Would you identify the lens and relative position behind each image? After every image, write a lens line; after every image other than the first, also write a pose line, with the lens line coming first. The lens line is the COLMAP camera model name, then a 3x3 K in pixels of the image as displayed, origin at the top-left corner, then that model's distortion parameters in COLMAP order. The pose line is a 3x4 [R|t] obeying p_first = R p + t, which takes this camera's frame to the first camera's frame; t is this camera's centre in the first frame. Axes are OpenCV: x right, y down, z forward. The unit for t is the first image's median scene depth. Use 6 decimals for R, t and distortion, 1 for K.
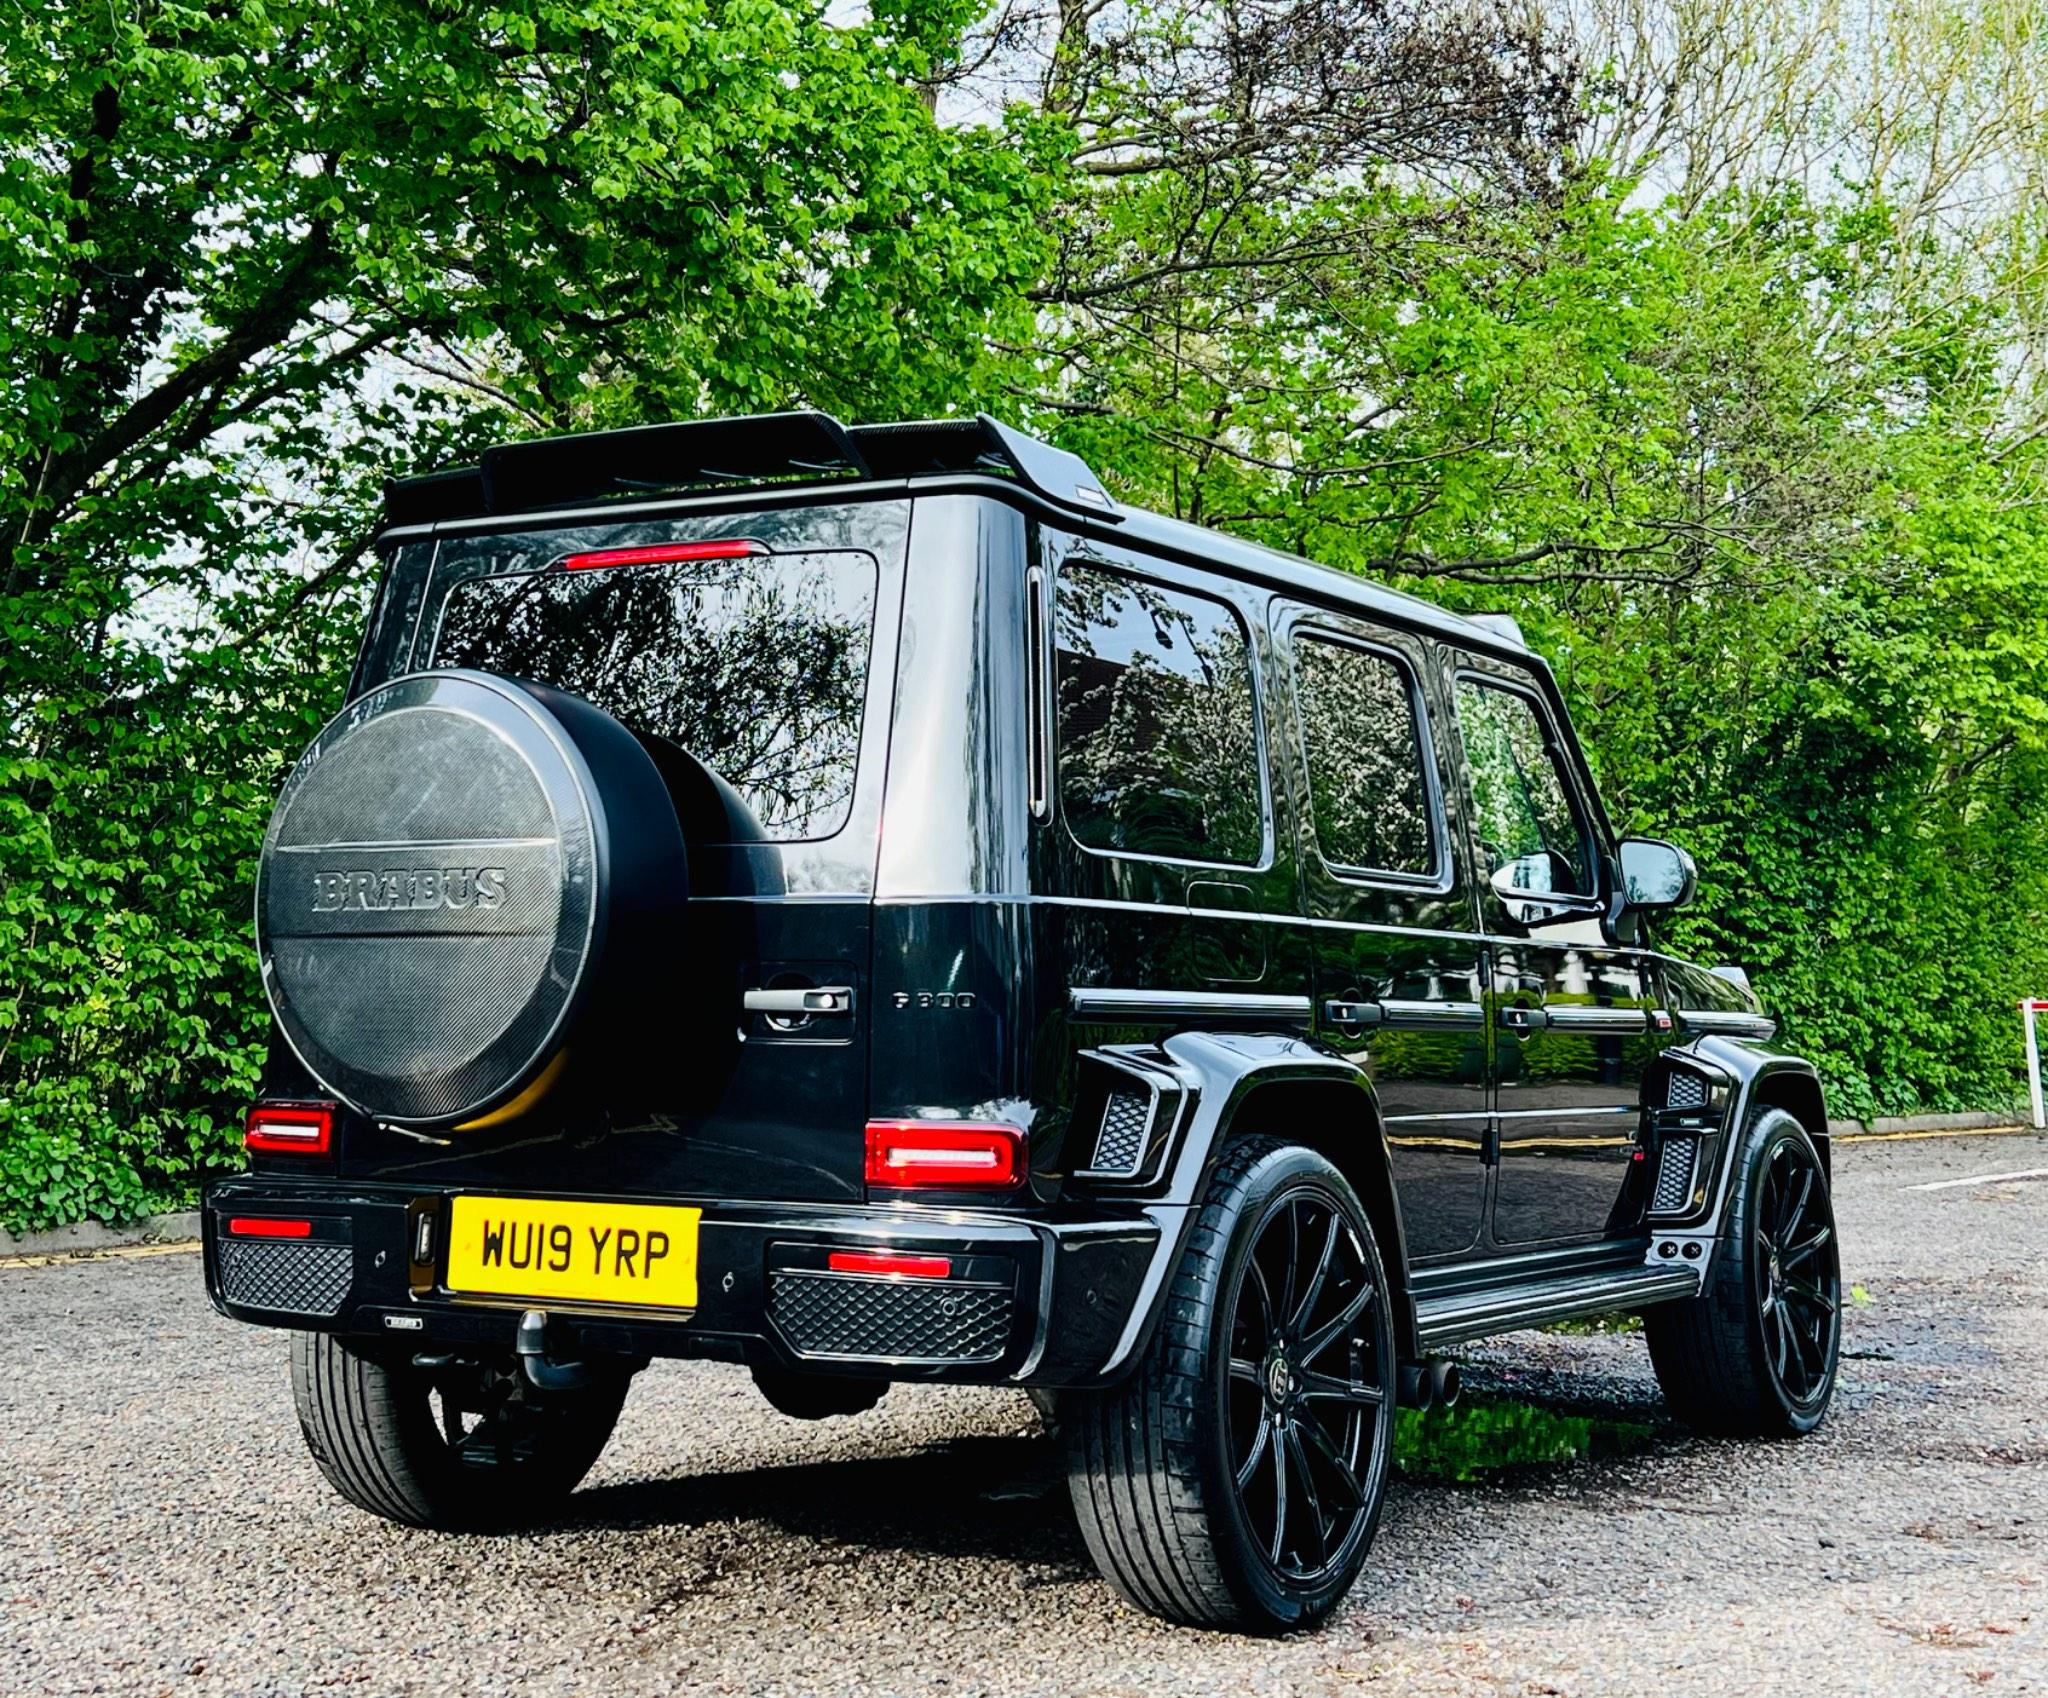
lens RADIAL K [[2994.6, 0, 946.9], [0, 2994.6, 843.8], [0, 0, 1]] dist [0.199600, -0.671202]
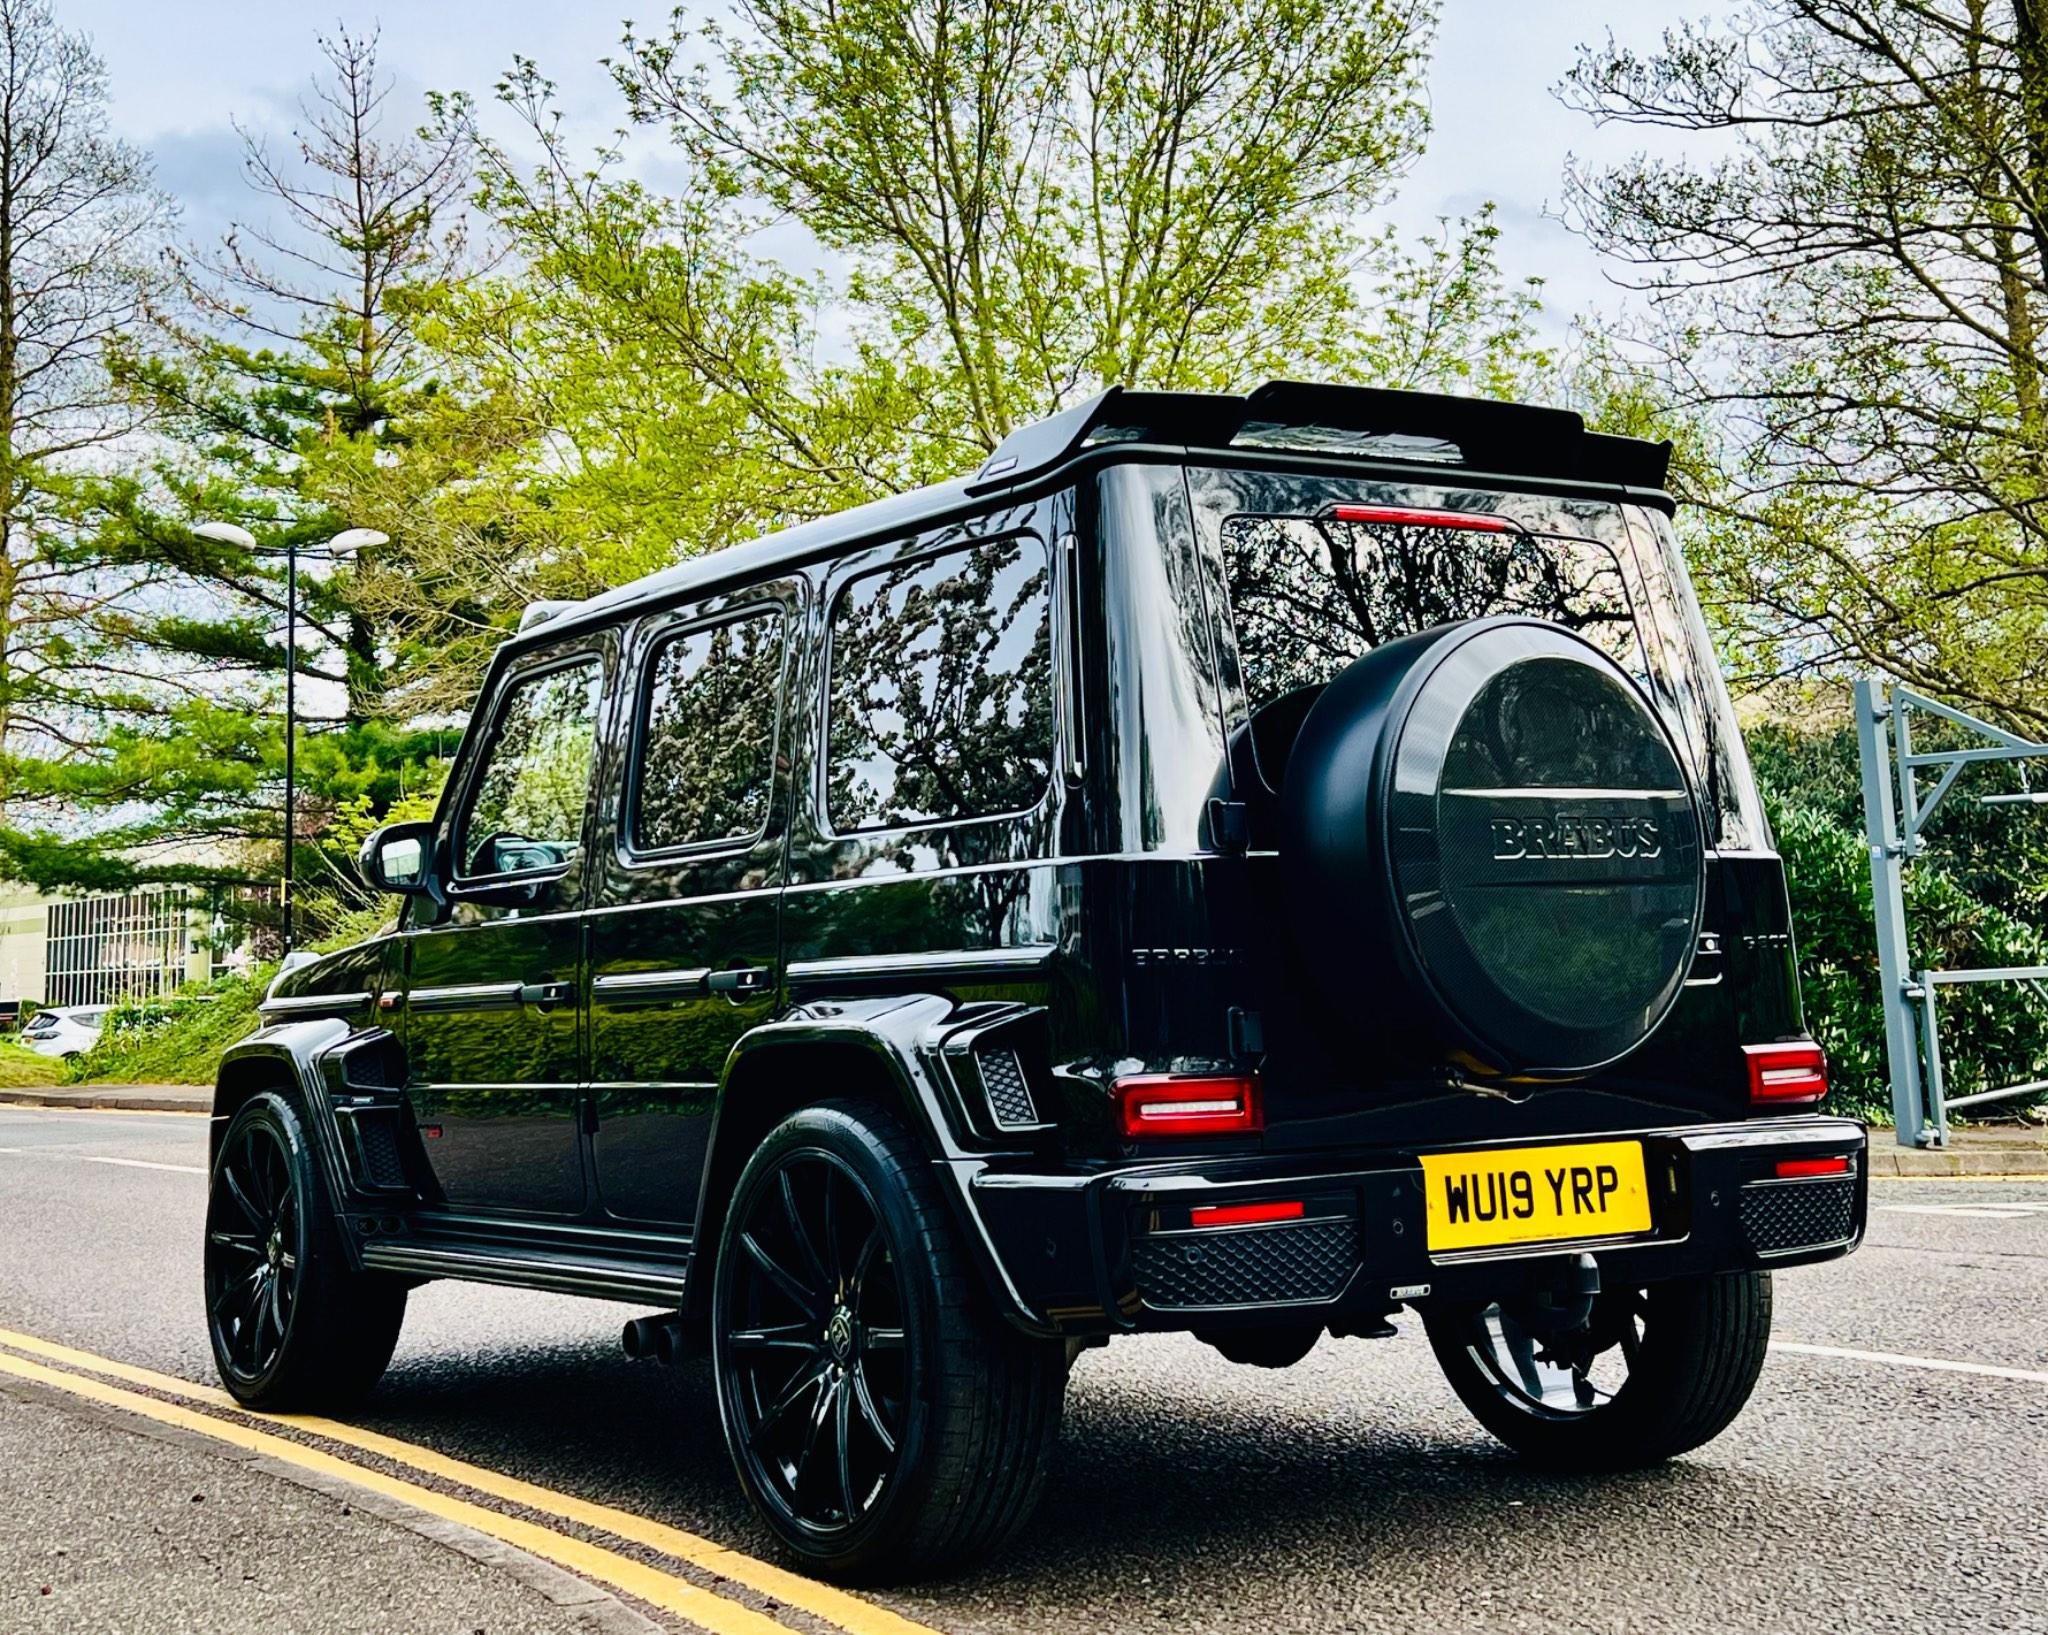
lens RADIAL K [[2981.7, 0, 1026.6], [0, 2981.7, 744.7], [0, 0, 1]] dist [0.204273, -0.597338]
pose [[0.411862, 0.048232, 0.909969, -1.118157], [-0.015514, 0.998825, -0.045920, 0.031683], [-0.911114, 0.004795, 0.412126, 0.727628]]
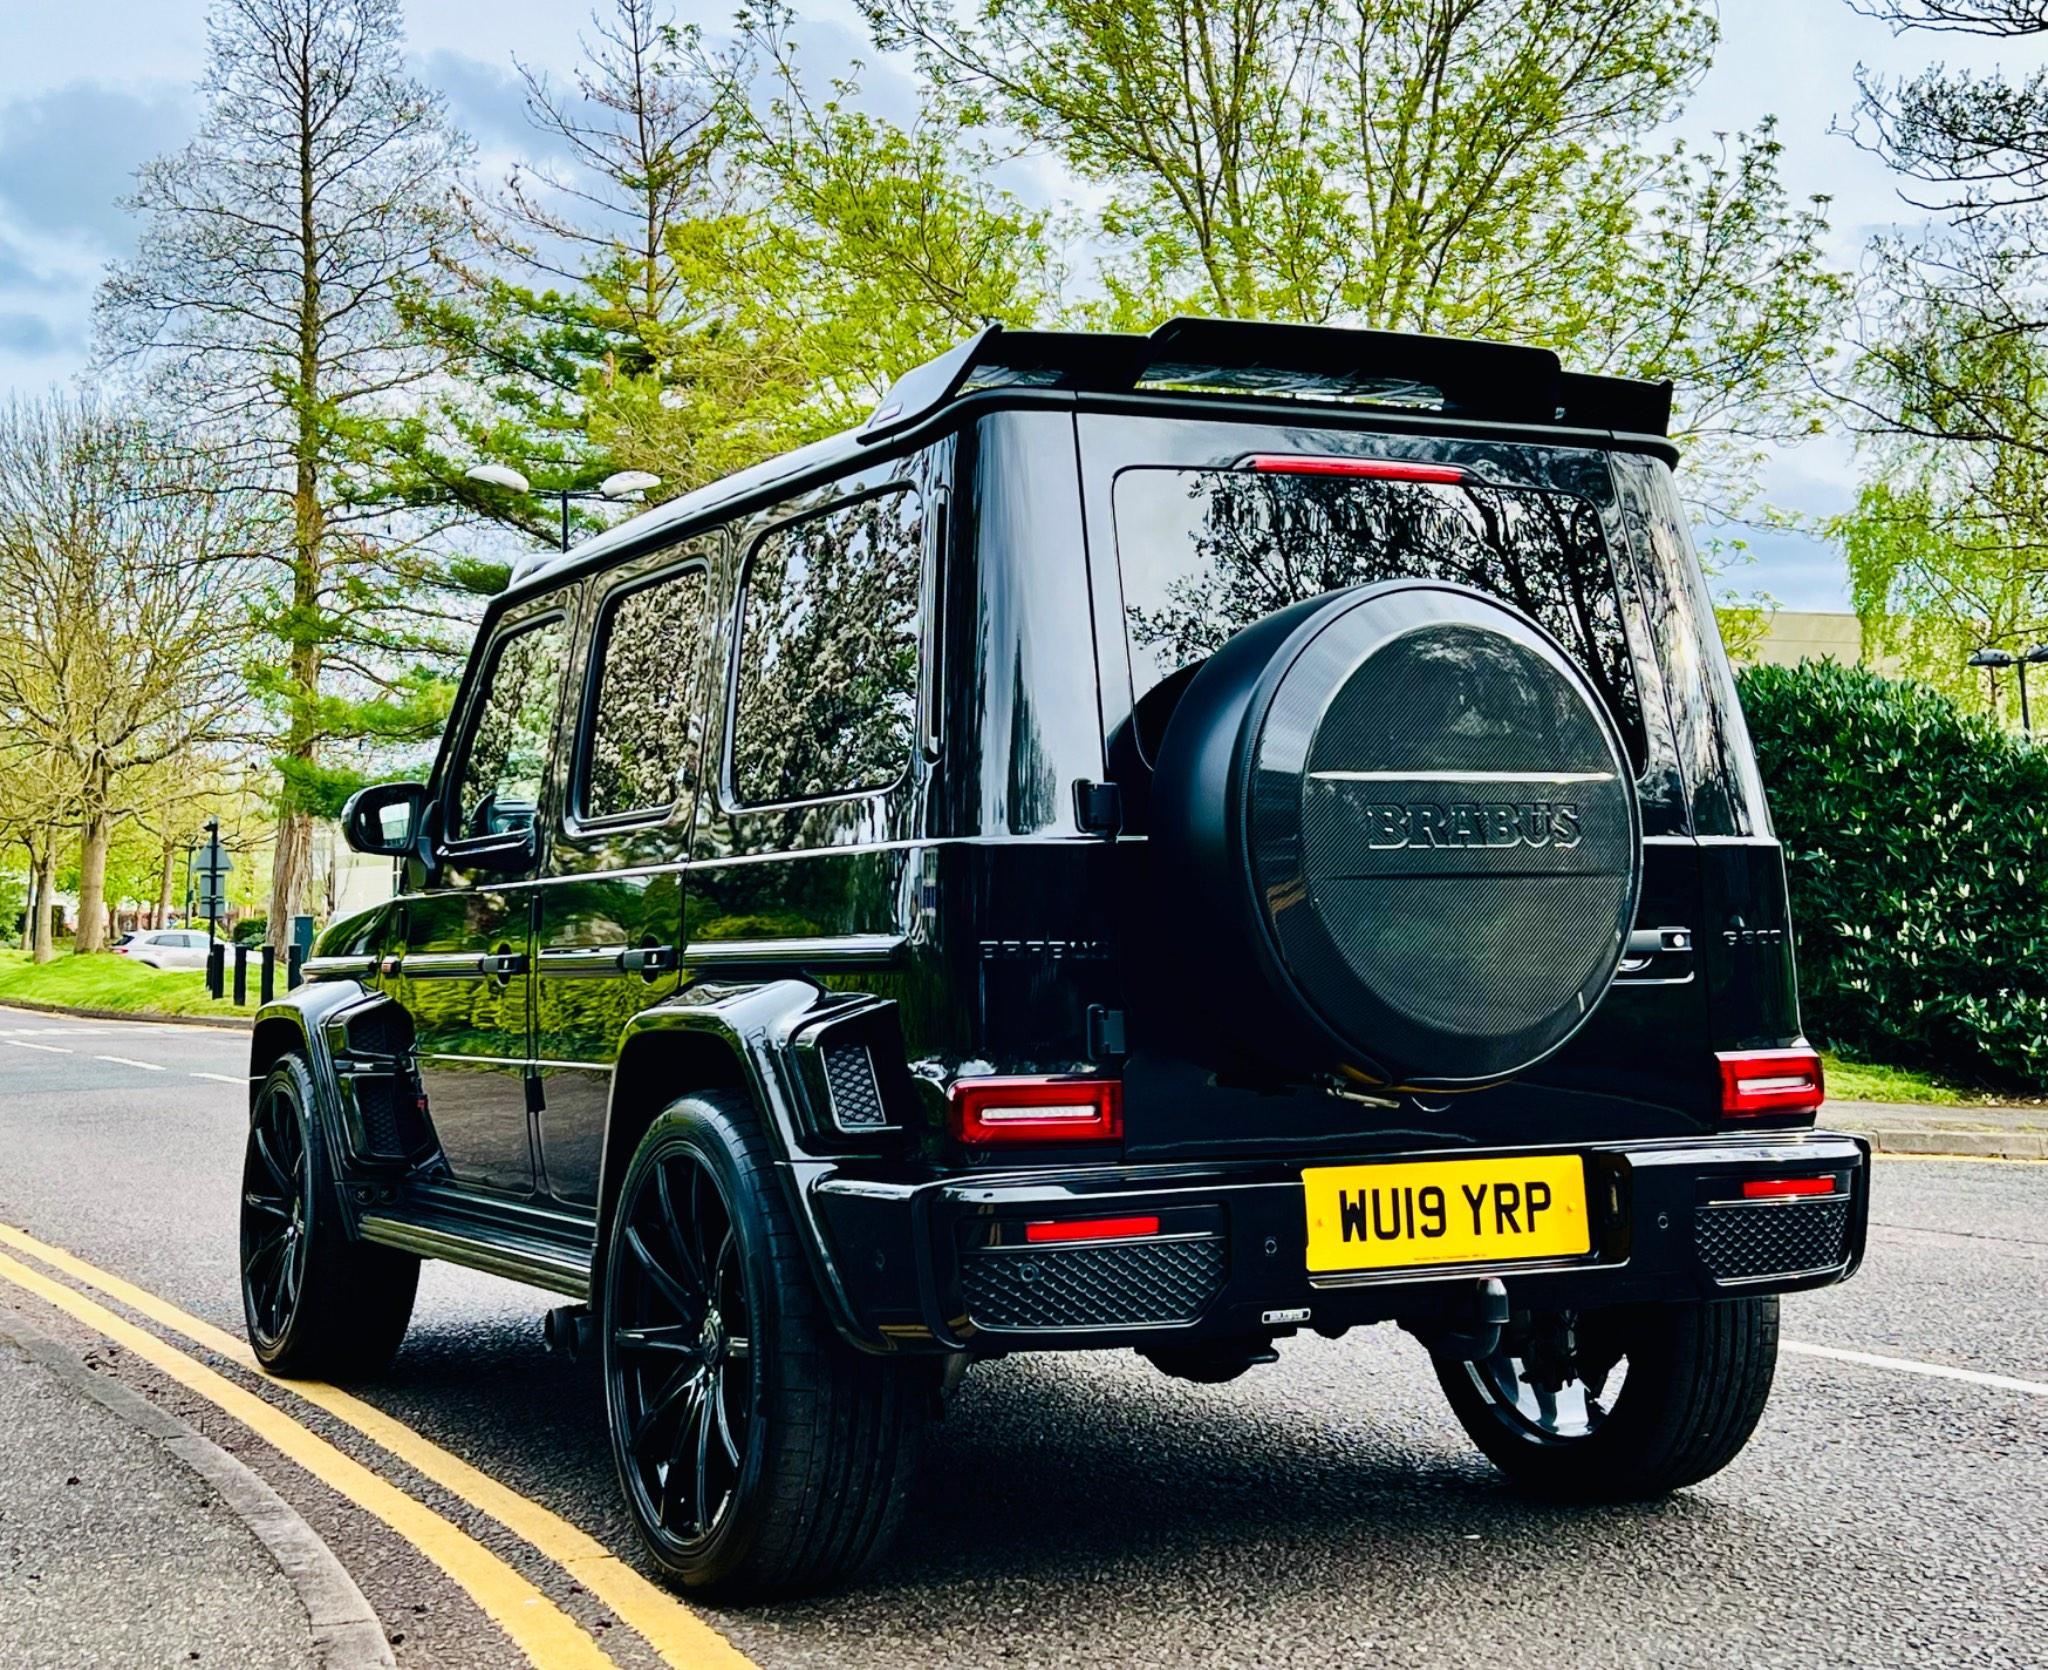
lens RADIAL K [[3019.5, 0, 1024.0], [0, 3019.5, 835.0], [0, 0, 1]] dist [0.205886, -0.750183]
pose [[0.521055, 0.010133, 0.853463, -0.987455], [-0.028344, 0.999583, 0.005437, 0.016354], [-0.853053, -0.027024, 0.521125, 0.617081]]
